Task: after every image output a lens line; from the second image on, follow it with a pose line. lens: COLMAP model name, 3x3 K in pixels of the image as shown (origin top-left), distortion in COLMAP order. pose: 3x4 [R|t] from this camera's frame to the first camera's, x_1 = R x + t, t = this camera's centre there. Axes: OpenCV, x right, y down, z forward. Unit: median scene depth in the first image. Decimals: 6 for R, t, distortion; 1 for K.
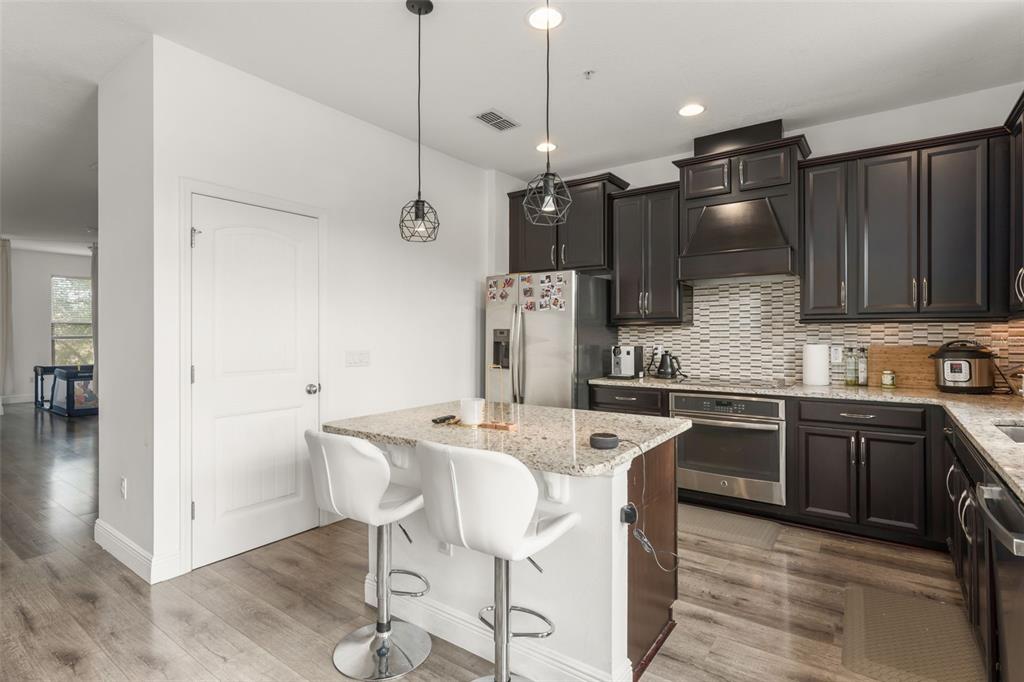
lens RADIAL K [[504.7, 0, 510.7], [0, 504.7, 332.8], [0, 0, 1]] dist [0.001474, -0.000112]
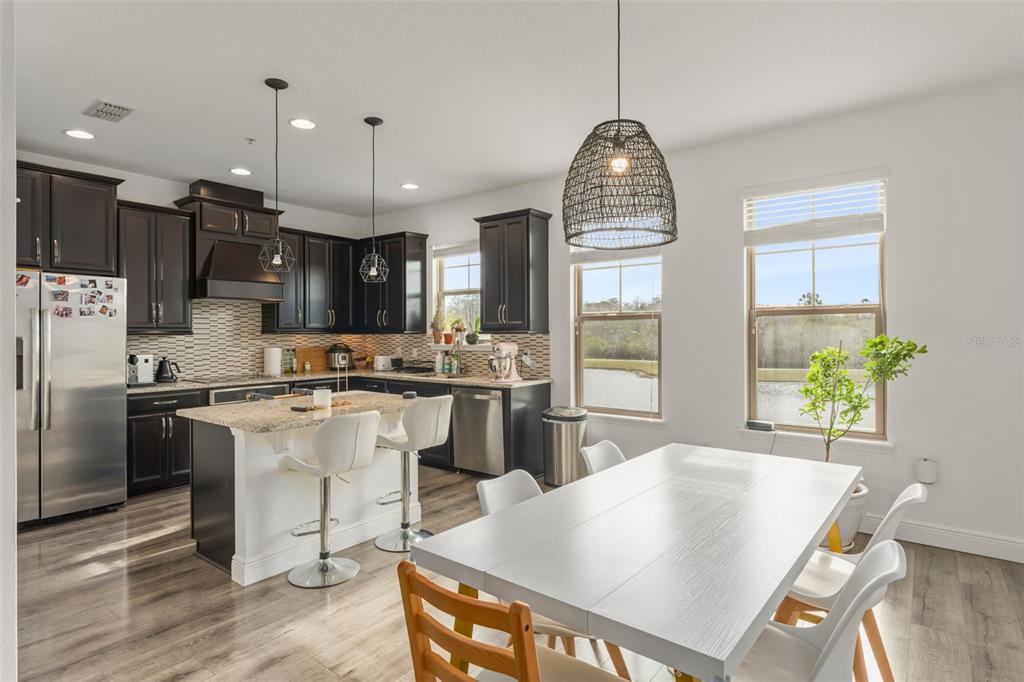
lens RADIAL K [[504.7, 0, 510.7], [0, 504.7, 332.8], [0, 0, 1]] dist [0.001474, -0.000112]
pose [[0.047054, 0.002760, 0.998889, -0.808943], [0.000220, 0.999996, -0.002773, -0.015757], [-0.998892, 0.000350, 0.047053, 0.208986]]
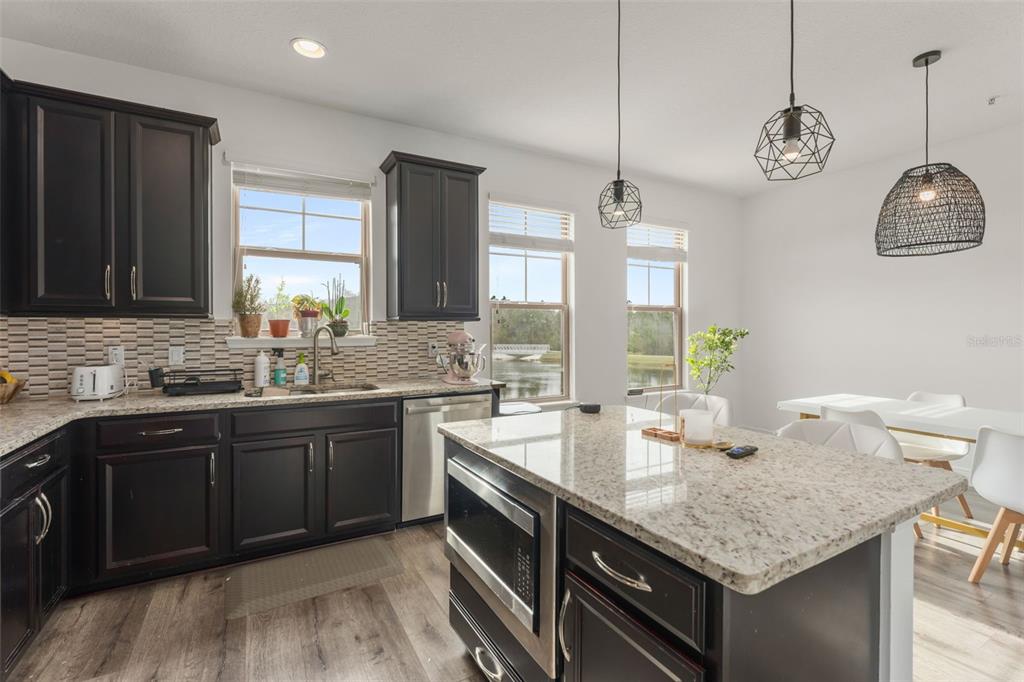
lens RADIAL K [[504.7, 0, 510.7], [0, 504.7, 332.8], [0, 0, 1]] dist [0.001474, -0.000112]
pose [[-0.904887, -0.006982, 0.425594, -0.091584], [-0.004489, 0.999966, 0.006860, -0.002723], [-0.425628, 0.004298, -0.904888, 1.081267]]
